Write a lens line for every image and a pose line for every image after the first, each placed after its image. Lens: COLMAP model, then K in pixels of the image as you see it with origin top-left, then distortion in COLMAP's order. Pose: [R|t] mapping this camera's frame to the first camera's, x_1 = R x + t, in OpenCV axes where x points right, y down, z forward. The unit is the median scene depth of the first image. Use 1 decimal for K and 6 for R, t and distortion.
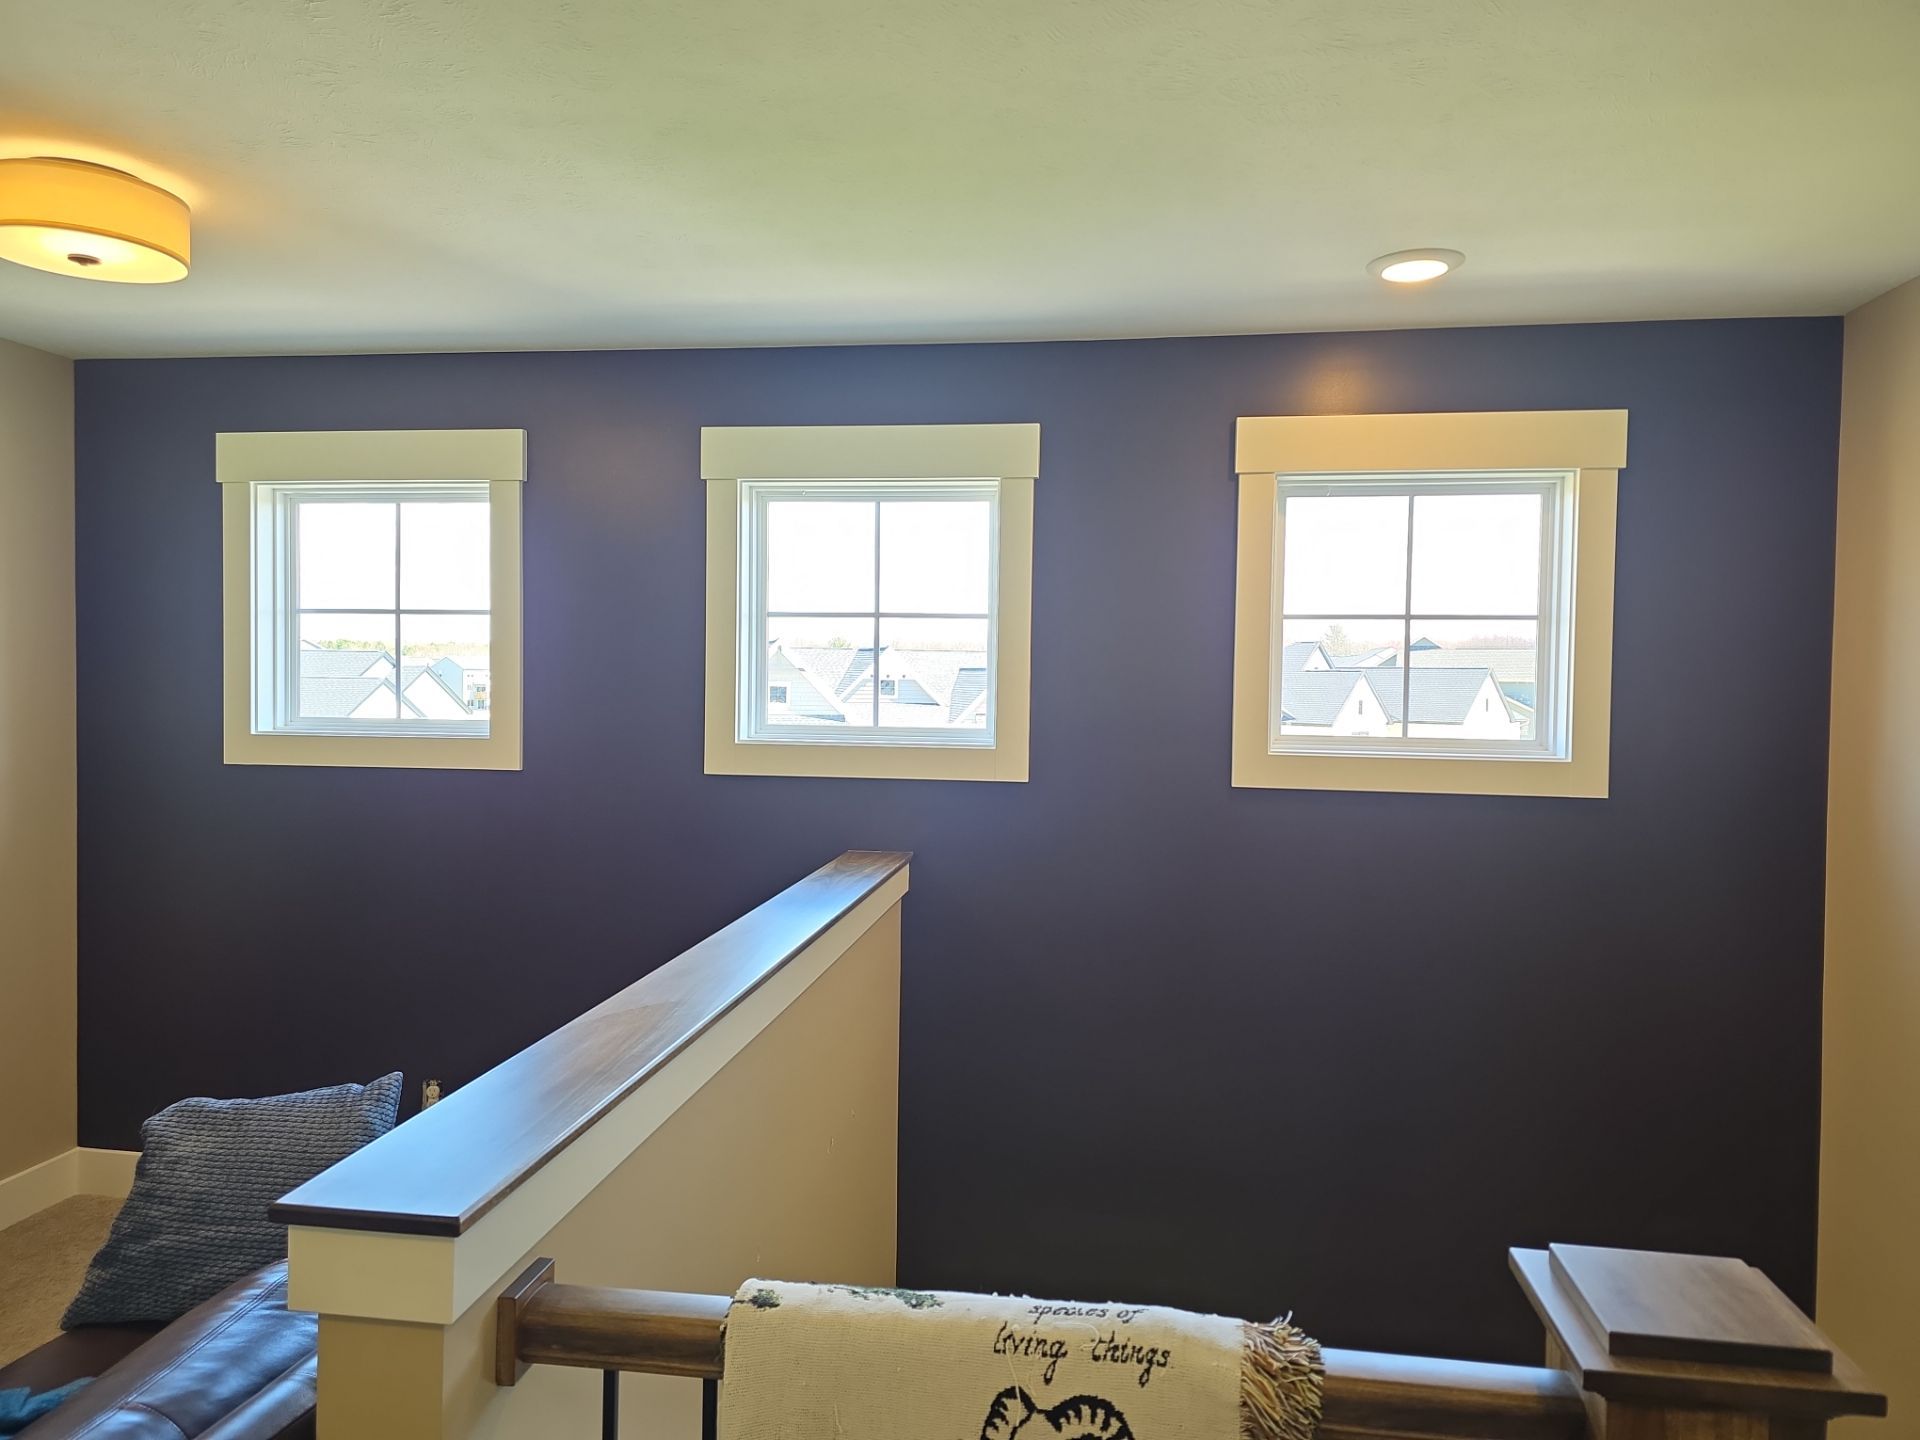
lens RADIAL K [[1295.2, 0, 966.4], [0, 1295.2, 707.5], [0, 0, 1]] dist [0.059449, -0.049212]
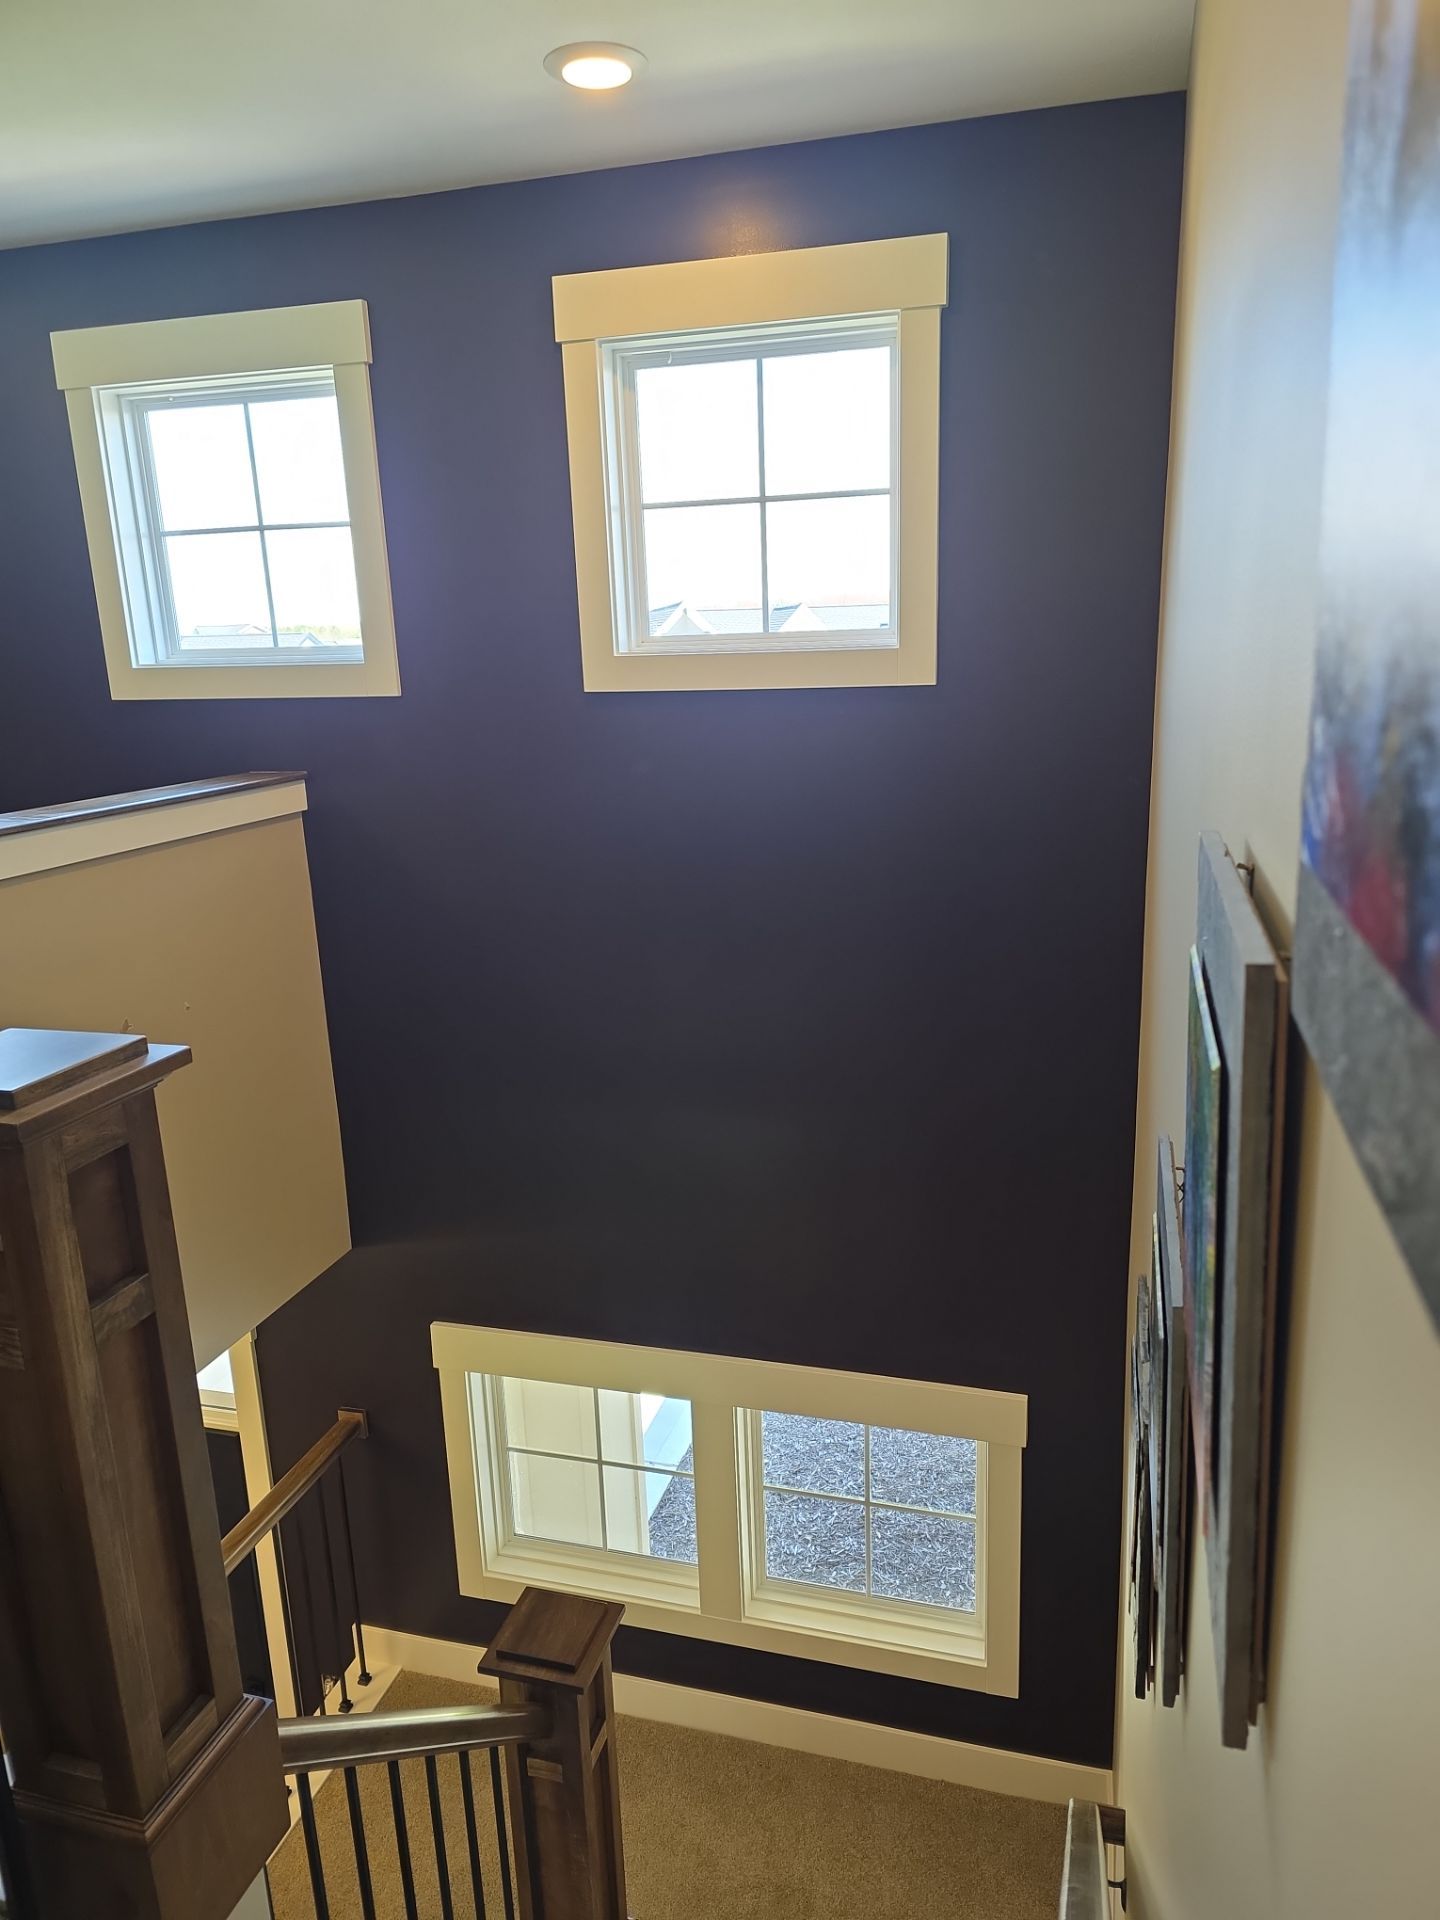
lens RADIAL K [[1295.2, 0, 748.5], [0, 1295.2, 975.3], [0, 0, 1]] dist [0.059449, -0.049212]
pose [[0.991747, -0.012537, -0.127596, 0.438704], [0.041033, 0.973900, 0.223239, 0.053823], [0.121467, -0.226632, 0.966377, 0.010657]]
